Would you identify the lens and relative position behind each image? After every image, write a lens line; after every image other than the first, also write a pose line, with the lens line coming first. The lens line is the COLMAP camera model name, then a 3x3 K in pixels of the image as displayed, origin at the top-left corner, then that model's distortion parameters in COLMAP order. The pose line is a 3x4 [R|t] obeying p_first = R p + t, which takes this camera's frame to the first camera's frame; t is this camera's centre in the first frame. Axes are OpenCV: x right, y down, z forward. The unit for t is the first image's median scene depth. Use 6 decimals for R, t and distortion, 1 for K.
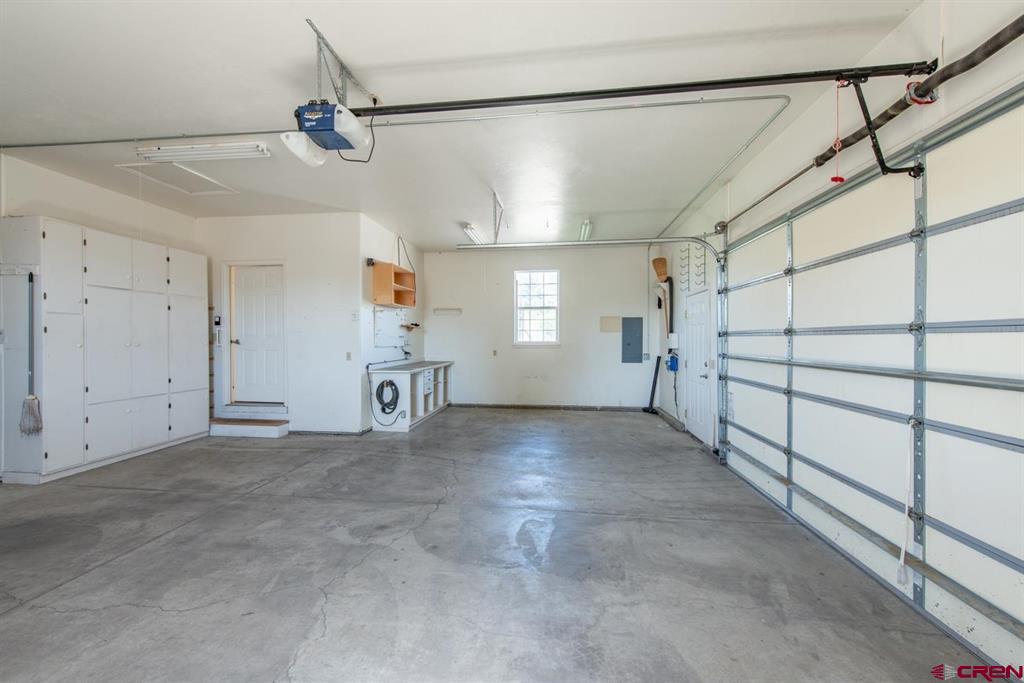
lens RADIAL K [[399.6, 0, 513.1], [0, 399.6, 340.9], [0, 0, 1]] dist [0.016599, -0.004828]
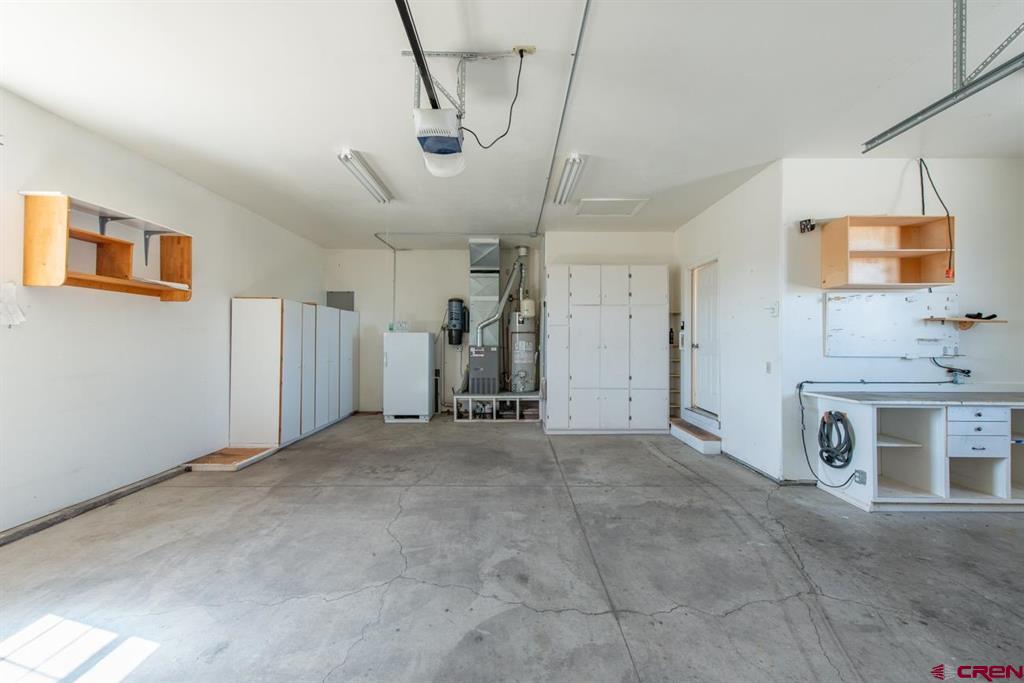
lens RADIAL K [[399.6, 0, 513.1], [0, 399.6, 340.9], [0, 0, 1]] dist [0.016599, -0.004828]
pose [[0.118782, -0.002591, -0.992917, 0.314213], [-0.009110, 0.999952, -0.003699, -0.002968], [0.992879, 0.009485, 0.118753, 0.595684]]
